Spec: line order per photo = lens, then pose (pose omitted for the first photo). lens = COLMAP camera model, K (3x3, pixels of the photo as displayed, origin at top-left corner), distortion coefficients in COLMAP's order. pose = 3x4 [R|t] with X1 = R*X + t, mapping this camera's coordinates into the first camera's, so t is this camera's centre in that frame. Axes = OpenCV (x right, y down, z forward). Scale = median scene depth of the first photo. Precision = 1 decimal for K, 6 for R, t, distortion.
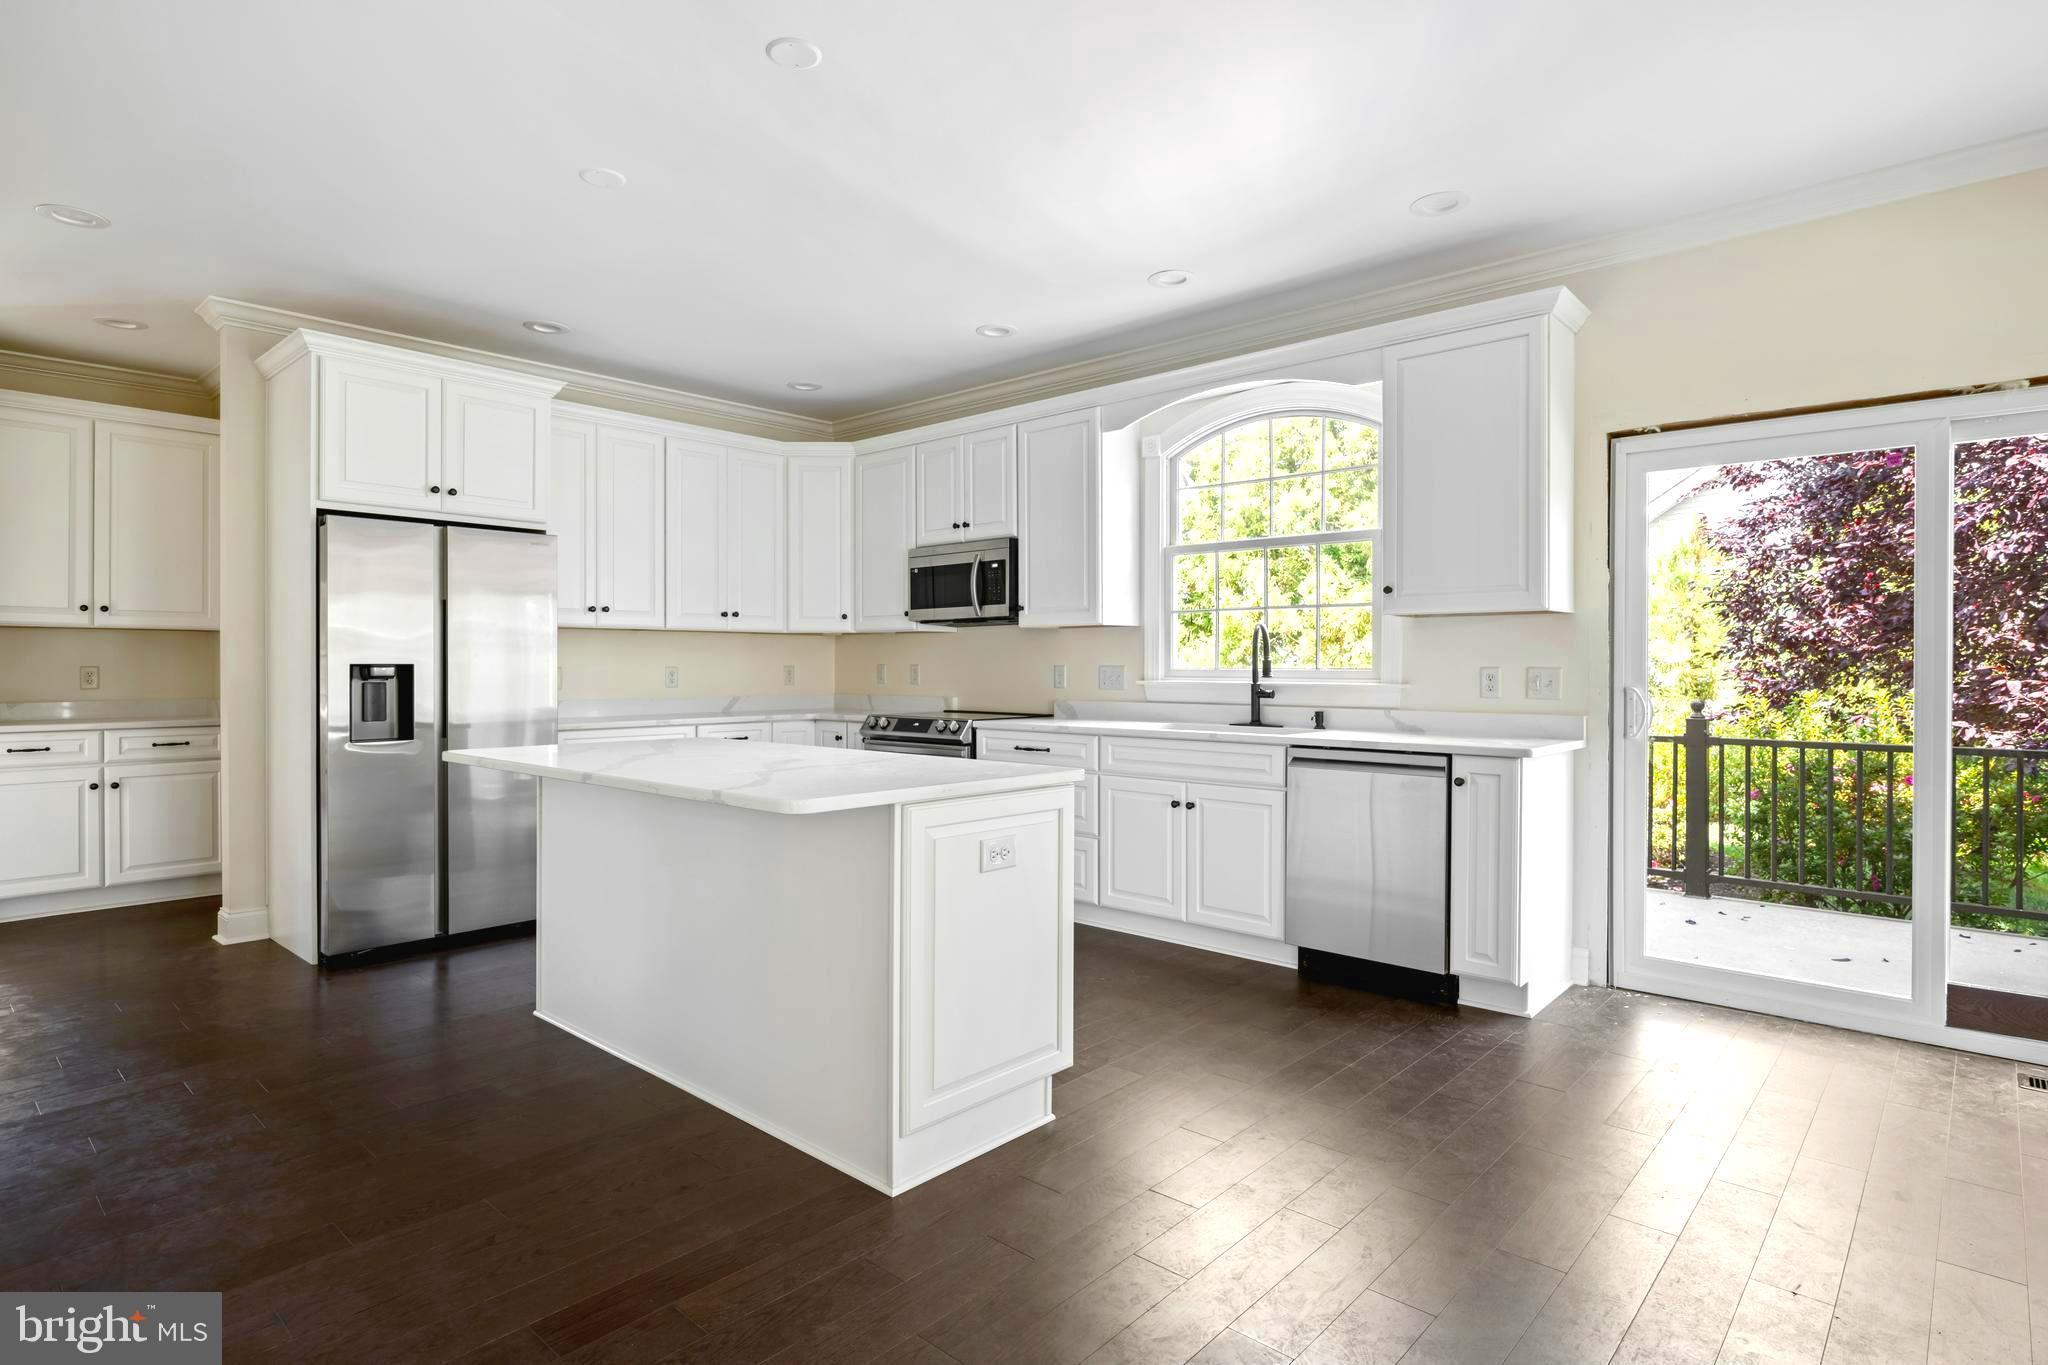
lens RADIAL K [[1087.2, 0, 1024.0], [0, 1087.2, 682.5], [0, 0, 1]] dist [0.001654, 0.000458]
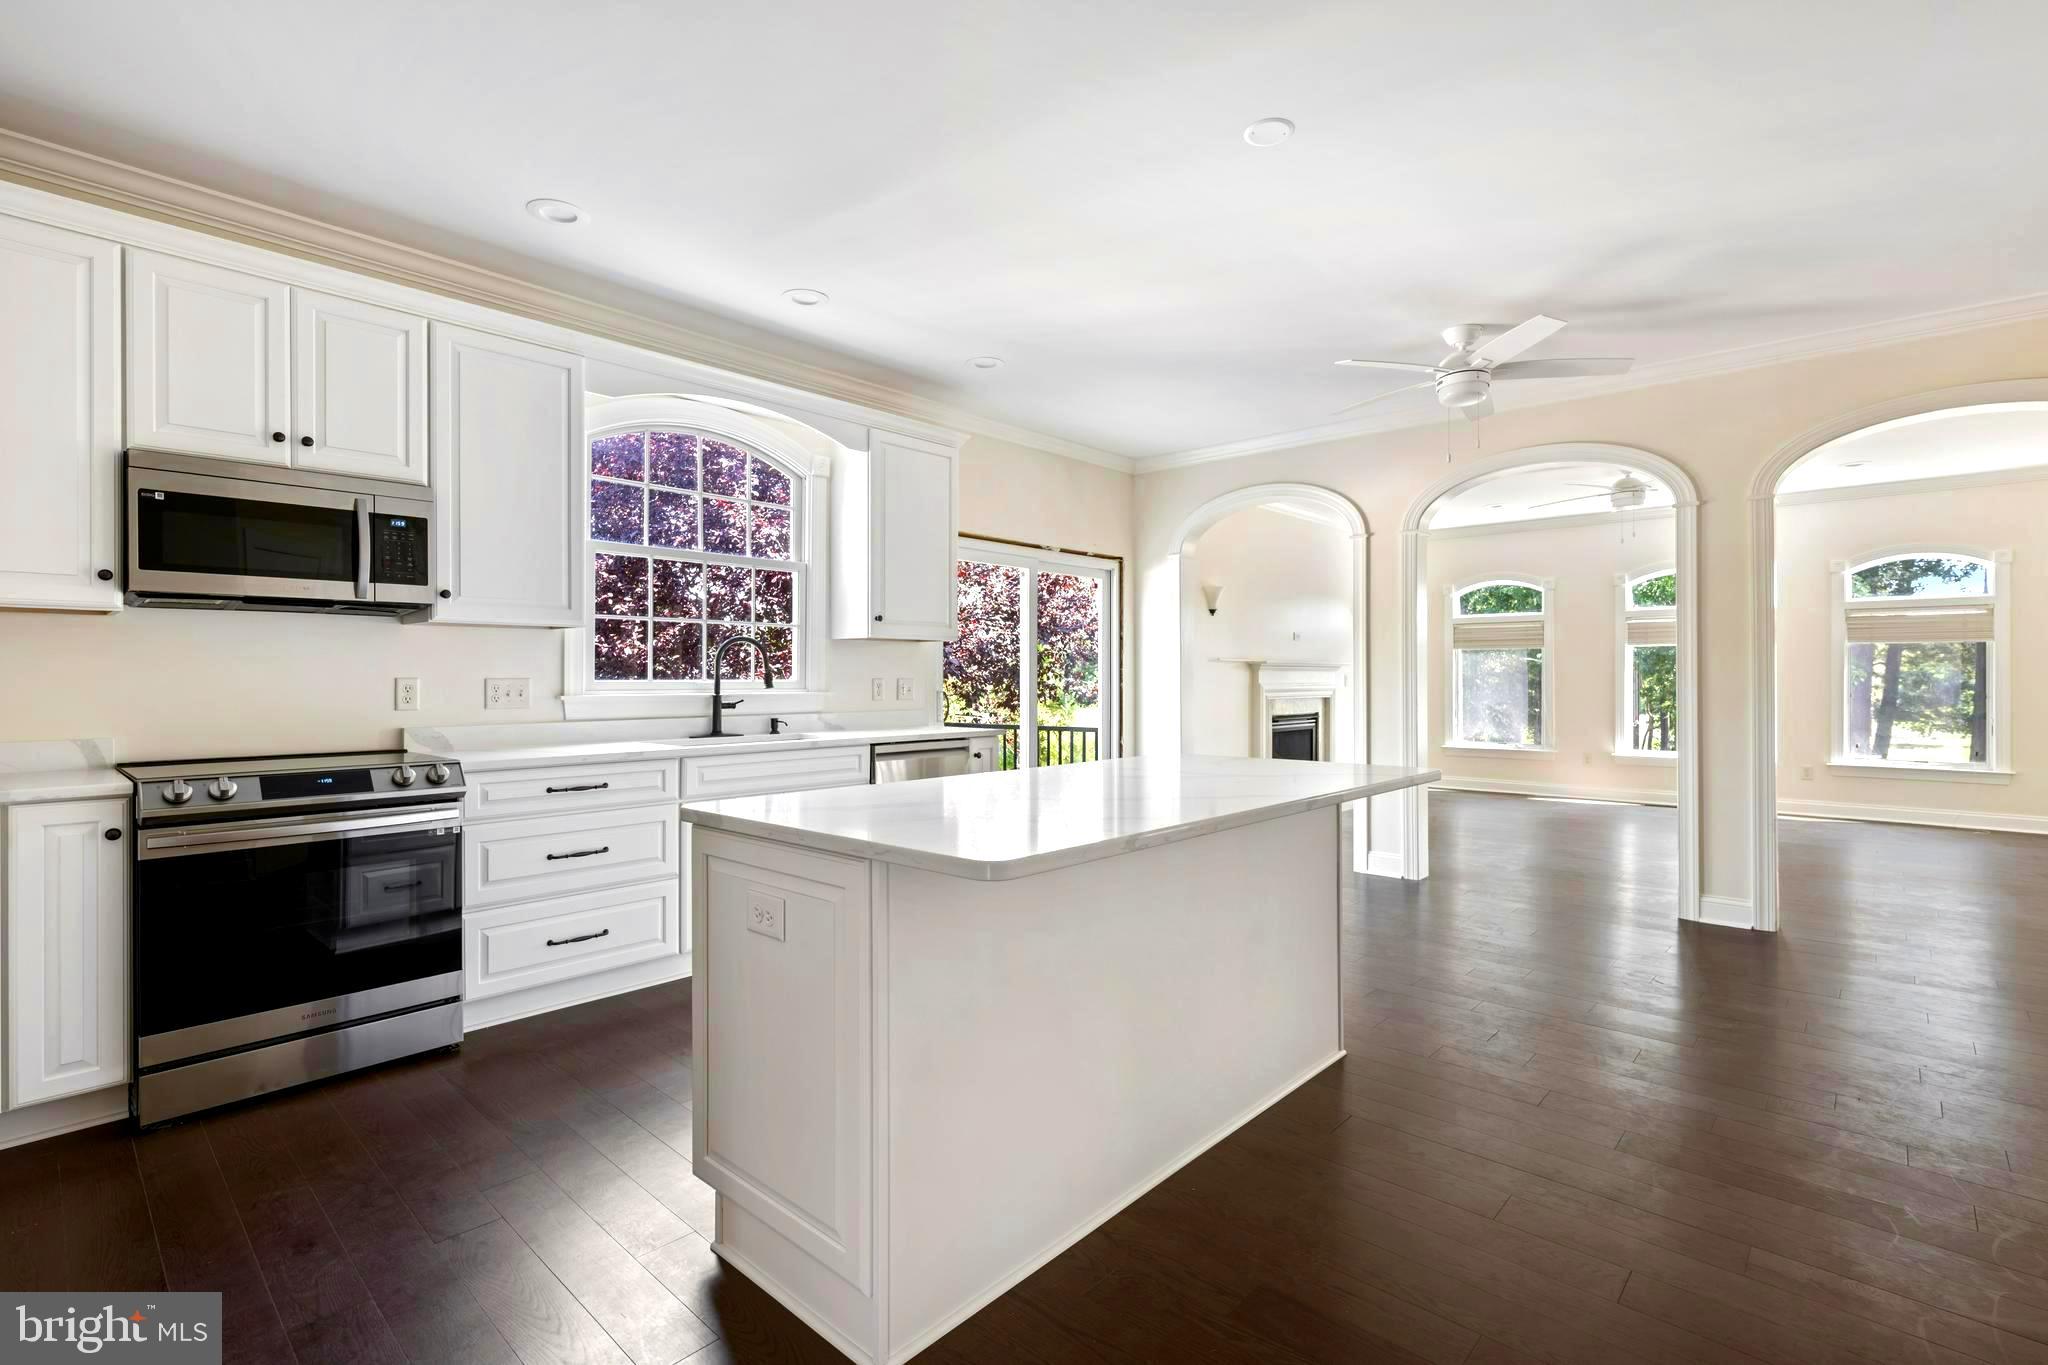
lens RADIAL K [[937.6, 0, 1028.9], [0, 937.6, 674.0], [0, 0, 1]] dist [0.001832, 0.013207]
pose [[0.011337, 0.000163, 0.999936, -0.603831], [0.013176, 0.999913, -0.000313, -0.013036], [-0.999849, 0.013179, 0.011334, 0.639916]]
